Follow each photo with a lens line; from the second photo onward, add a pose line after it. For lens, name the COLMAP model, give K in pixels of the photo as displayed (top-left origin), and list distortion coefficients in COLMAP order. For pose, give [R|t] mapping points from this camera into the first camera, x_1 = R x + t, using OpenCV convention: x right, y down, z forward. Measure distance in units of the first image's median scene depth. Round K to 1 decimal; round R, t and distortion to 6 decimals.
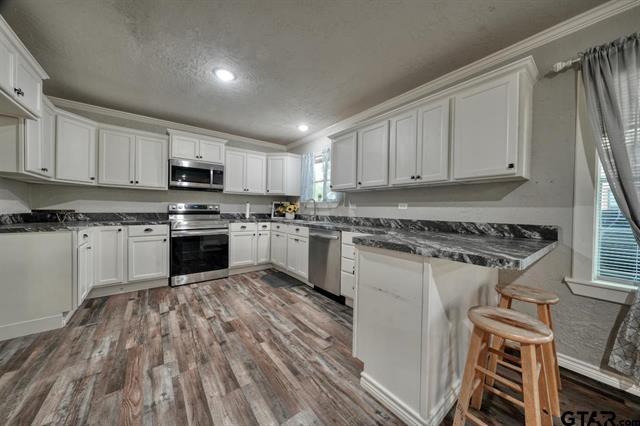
lens RADIAL K [[216.1, 0, 320.0], [0, 216.1, 213.9], [0, 0, 1]] dist [-0.005414, 0.001106]
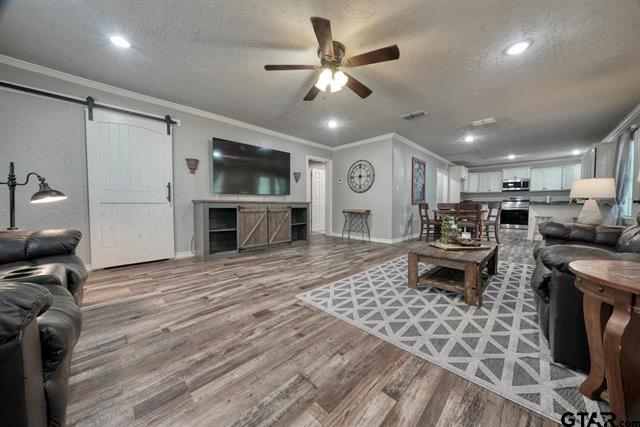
lens RADIAL K [[216.1, 0, 321.5], [0, 216.1, 213.5], [0, 0, 1]] dist [-0.005414, 0.001106]
pose [[0.121276, 0.028331, -0.992214, 1.732166], [-0.020876, 0.999444, 0.025986, 0.132985], [0.992399, 0.017562, 0.121800, -1.576666]]
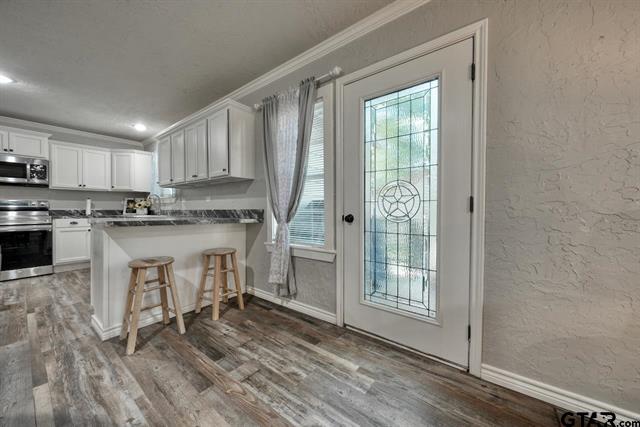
lens RADIAL K [[228.9, 0, 319.8], [0, 228.9, 213.4], [0, 0, 1]] dist [-0.002896, 0.000352]
pose [[0.966450, -0.020683, 0.256019, 0.563382], [0.021143, 0.999776, 0.000958, 0.048289], [-0.255981, 0.004487, 0.966671, -0.363703]]
